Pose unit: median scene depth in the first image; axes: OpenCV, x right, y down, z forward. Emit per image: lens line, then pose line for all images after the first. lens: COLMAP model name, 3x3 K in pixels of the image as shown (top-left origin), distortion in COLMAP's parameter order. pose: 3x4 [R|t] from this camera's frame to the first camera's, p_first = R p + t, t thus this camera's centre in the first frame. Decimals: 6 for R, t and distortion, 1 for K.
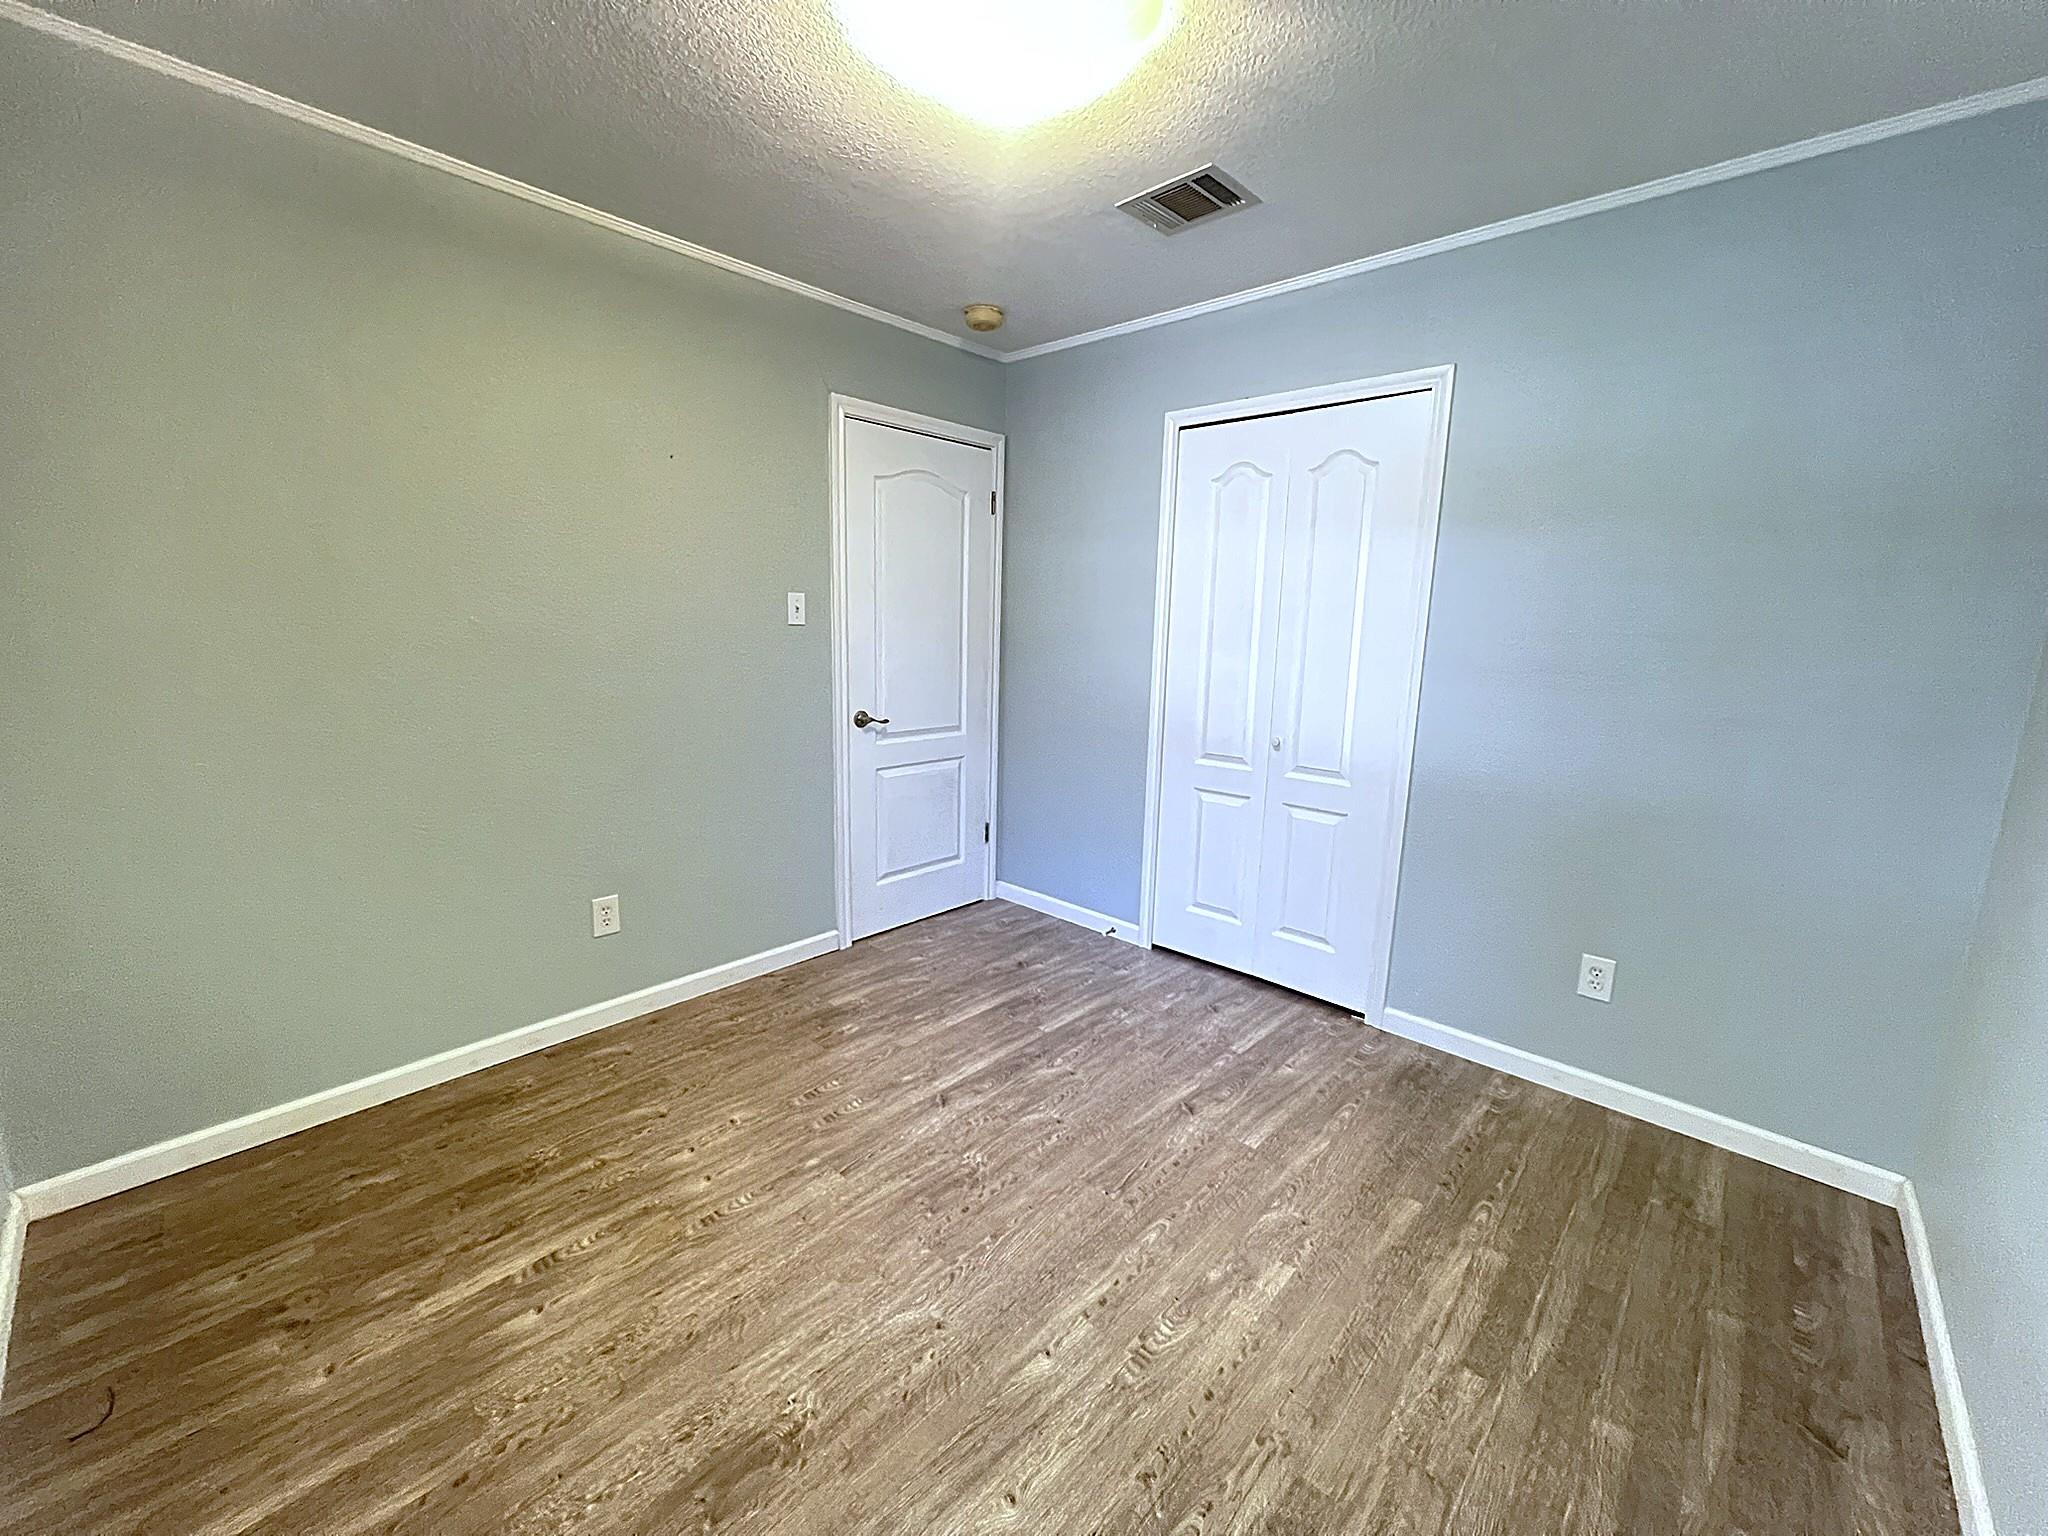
lens RADIAL K [[819.2, 0, 1024.6], [0, 819.2, 765.7], [0, 0, 1]] dist [-0.001423, -0.000129]
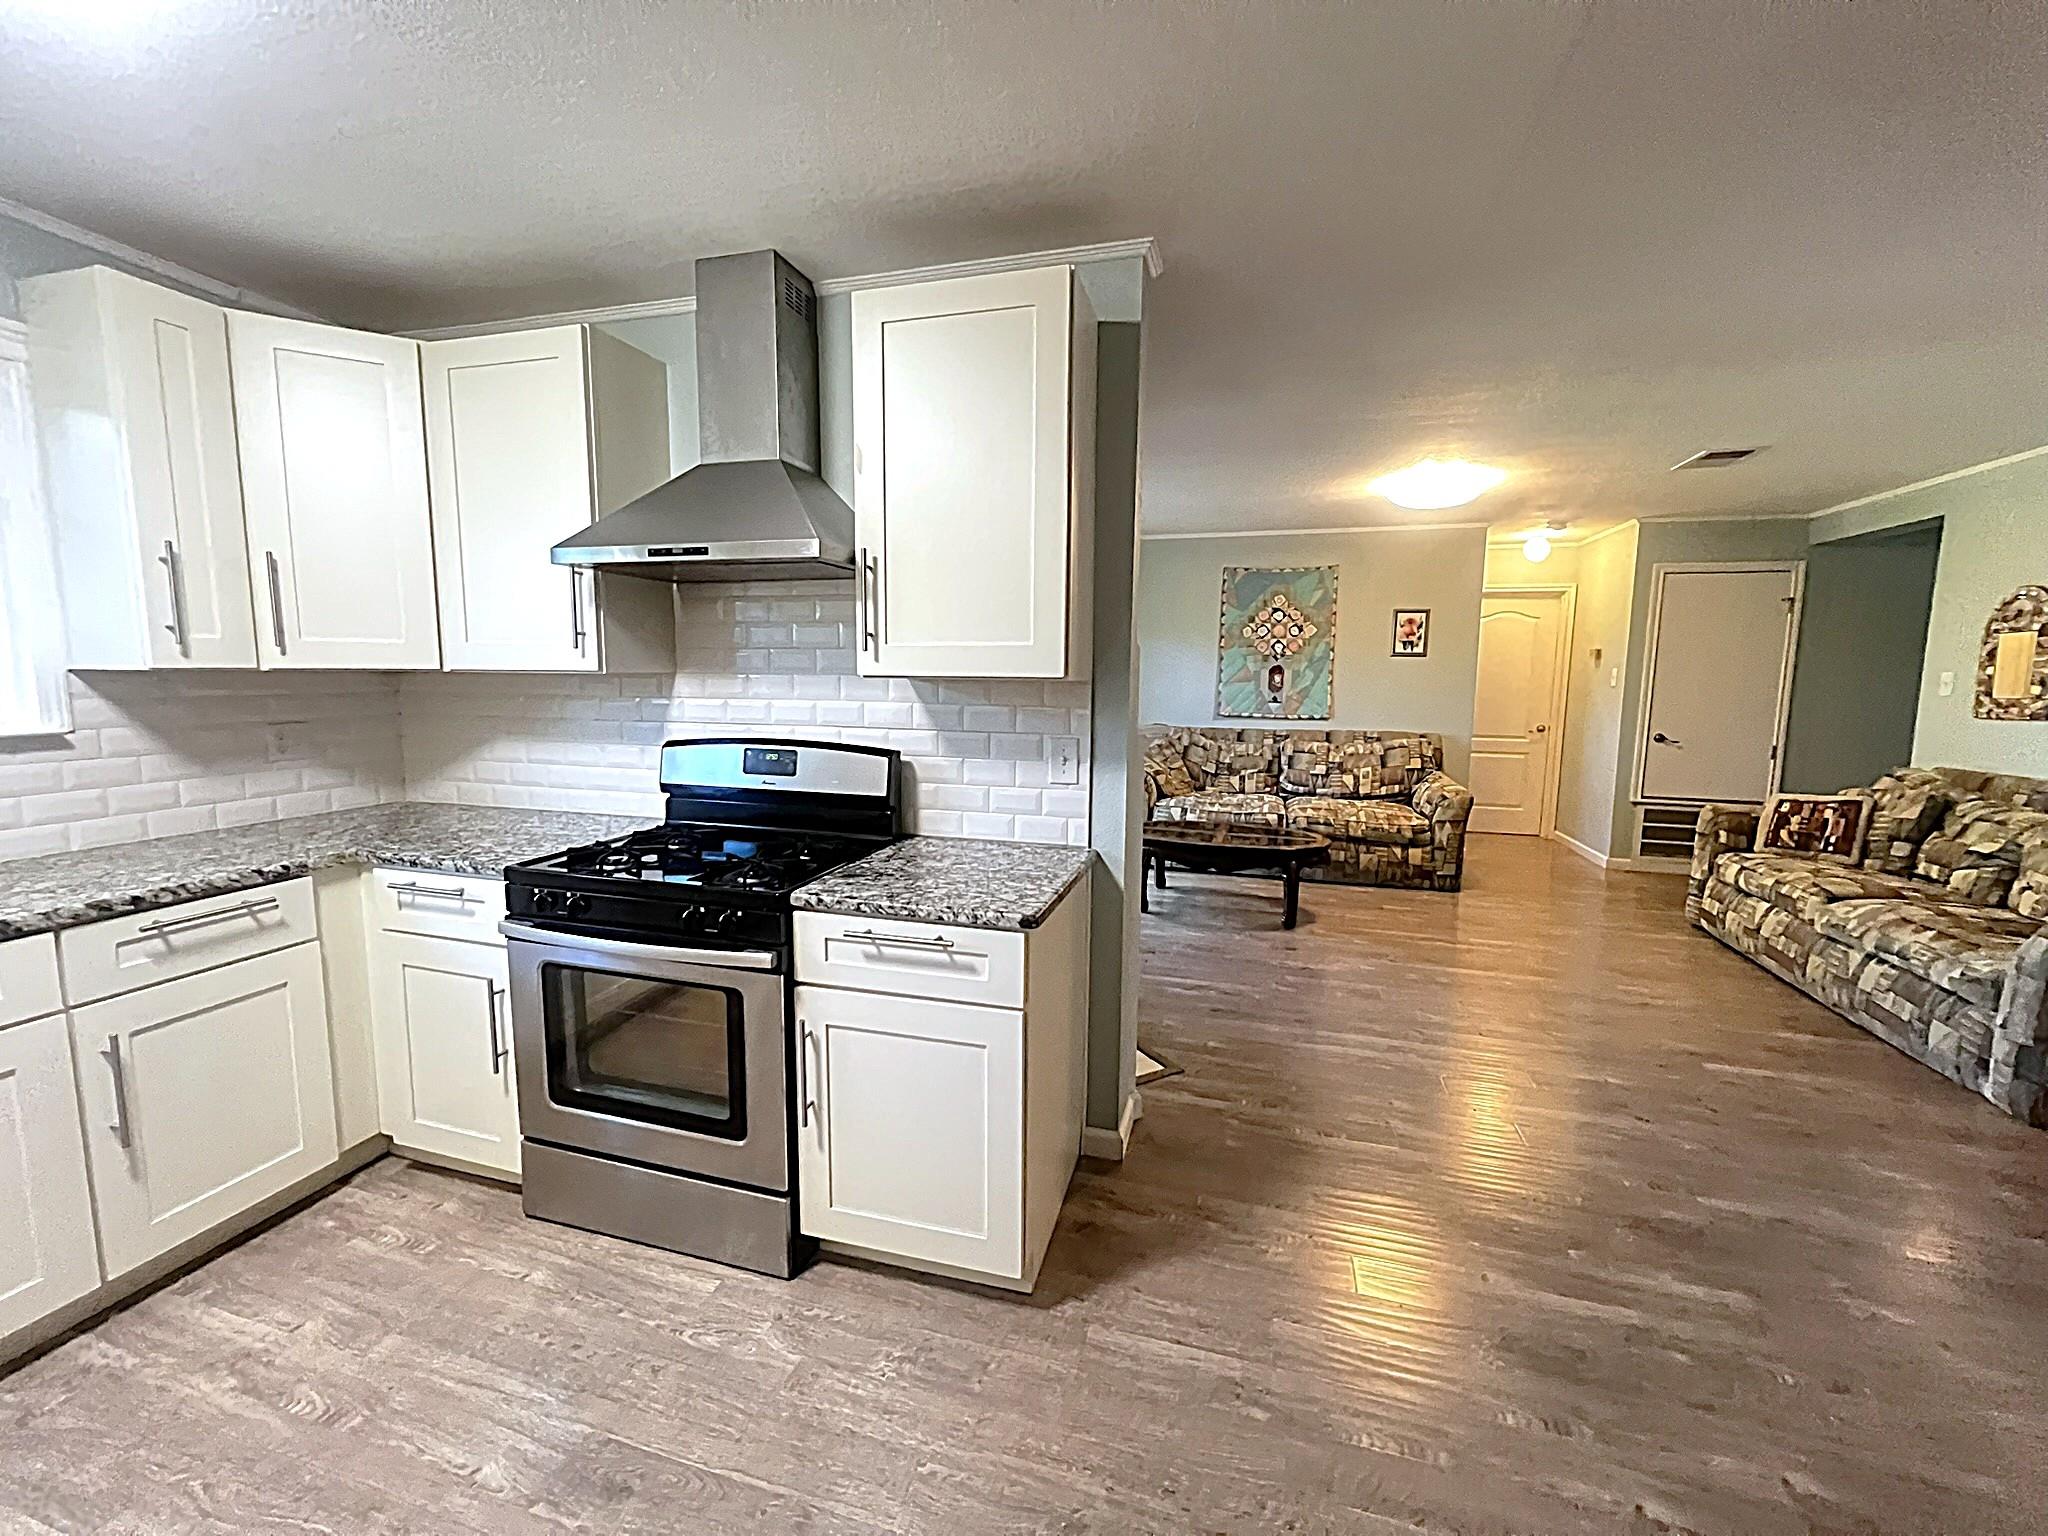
lens RADIAL K [[819.2, 0, 1017.7], [0, 819.2, 763.4], [0, 0, 1]] dist [-0.001423, -0.000129]
pose [[-0.448037, -0.124717, 0.885273, -1.288674], [0.141108, 0.967944, 0.207779, -0.258249], [-0.882809, 0.218012, -0.416076, 1.146600]]
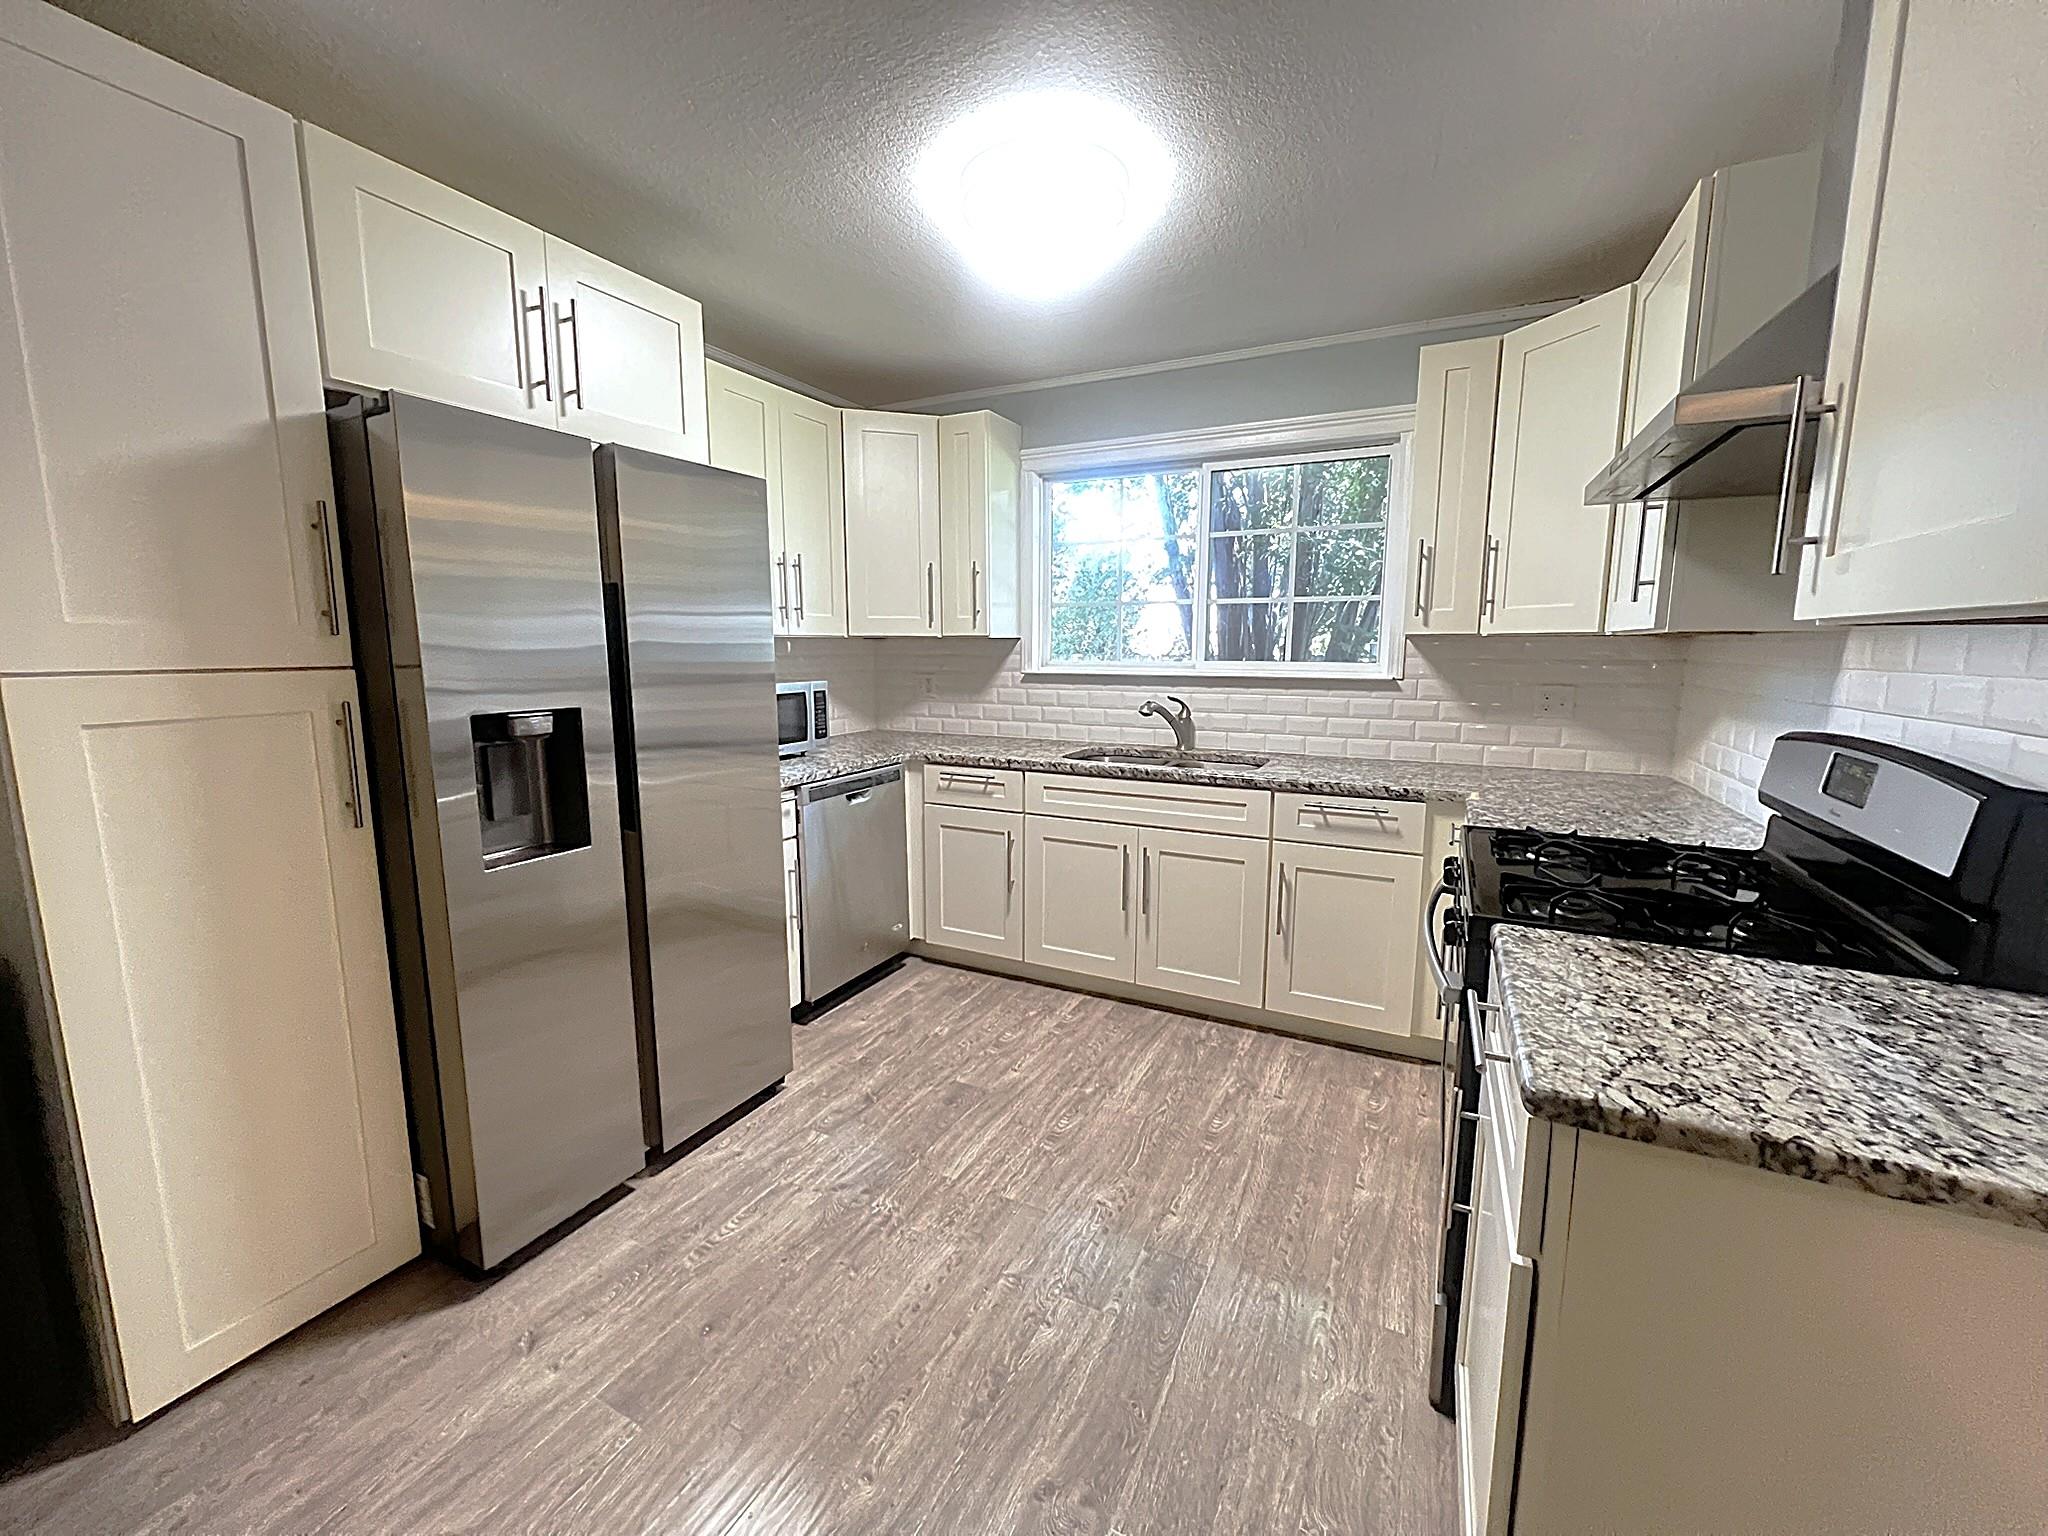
lens RADIAL K [[819.2, 0, 1023.1], [0, 819.2, 768.5], [0, 0, 1]] dist [-0.001423, -0.000129]
pose [[0.960947, -0.058787, 0.270414, -0.777896], [0.066025, 0.997660, -0.017740, -0.040518], [-0.268739, 0.034901, 0.962581, 0.213830]]
